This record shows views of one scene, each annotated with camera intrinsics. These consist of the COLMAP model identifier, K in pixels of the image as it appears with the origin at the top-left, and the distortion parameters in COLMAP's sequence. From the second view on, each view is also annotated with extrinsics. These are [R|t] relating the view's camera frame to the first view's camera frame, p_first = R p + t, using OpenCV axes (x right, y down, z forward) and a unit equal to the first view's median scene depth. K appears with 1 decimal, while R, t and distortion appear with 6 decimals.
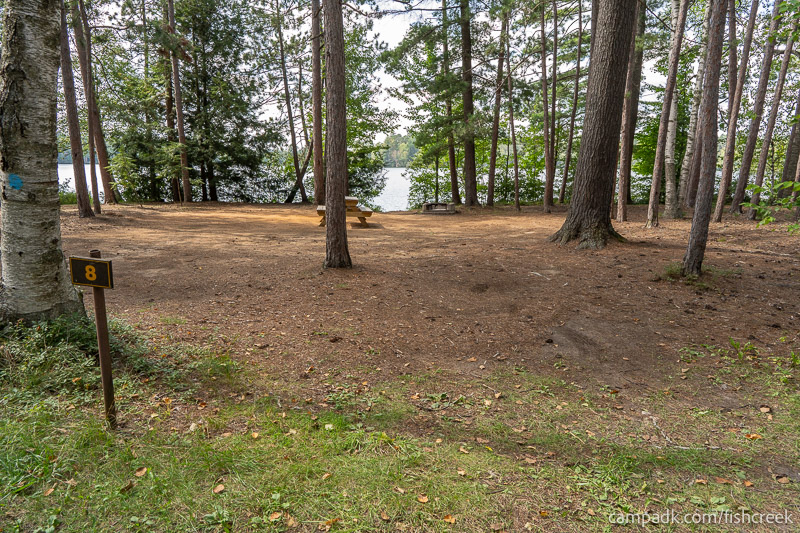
lens RADIAL K [[537.8, 0, 402.1], [0, 537.8, 268.2], [0, 0, 1]] dist [-0.004982, 0.006062]
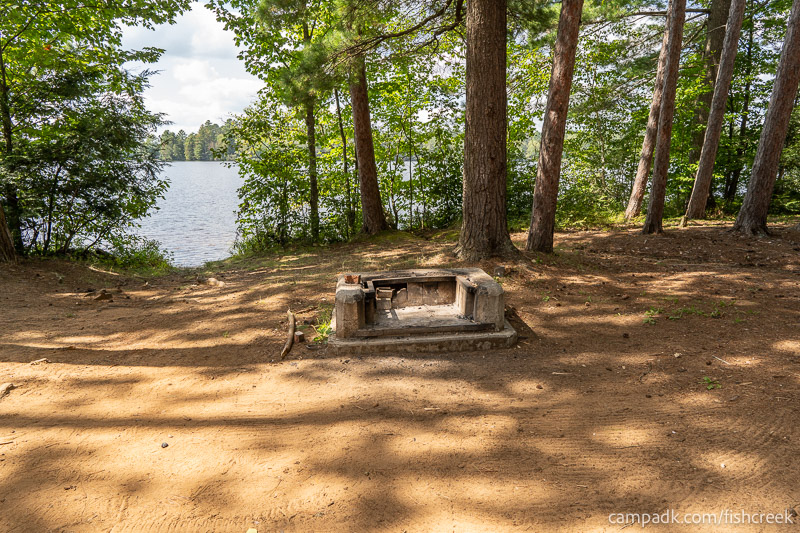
lens RADIAL K [[537.8, 0, 398.3], [0, 537.8, 265.7], [0, 0, 1]] dist [-0.004982, 0.006062]
pose [[0.951715, -0.066146, 0.299773, 0.004450], [0.063804, 0.997807, 0.017604, -0.100325], [-0.300281, 0.002373, 0.953848, 0.636516]]
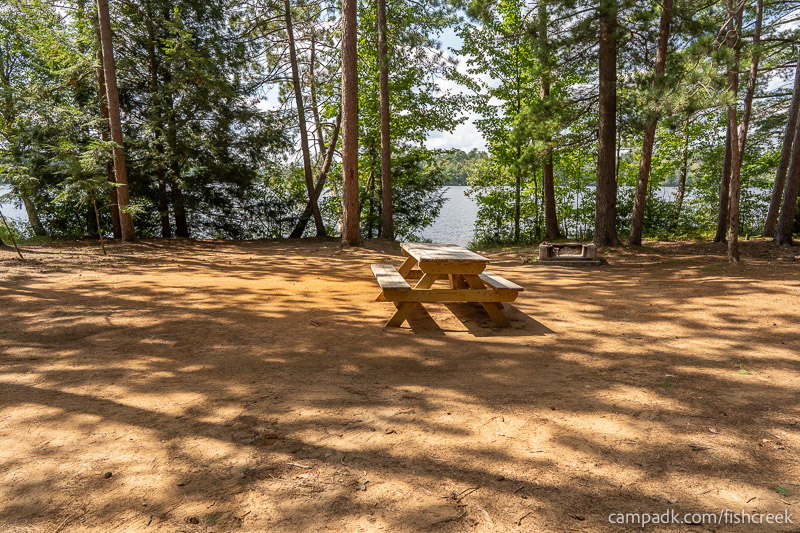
lens RADIAL K [[537.8, 0, 398.3], [0, 537.8, 266.6], [0, 0, 1]] dist [-0.004982, 0.006062]
pose [[0.999948, -0.004204, -0.009267, -0.079595], [0.003880, 0.999389, -0.034741, -0.061557], [0.009408, 0.034703, 0.999353, 0.341708]]
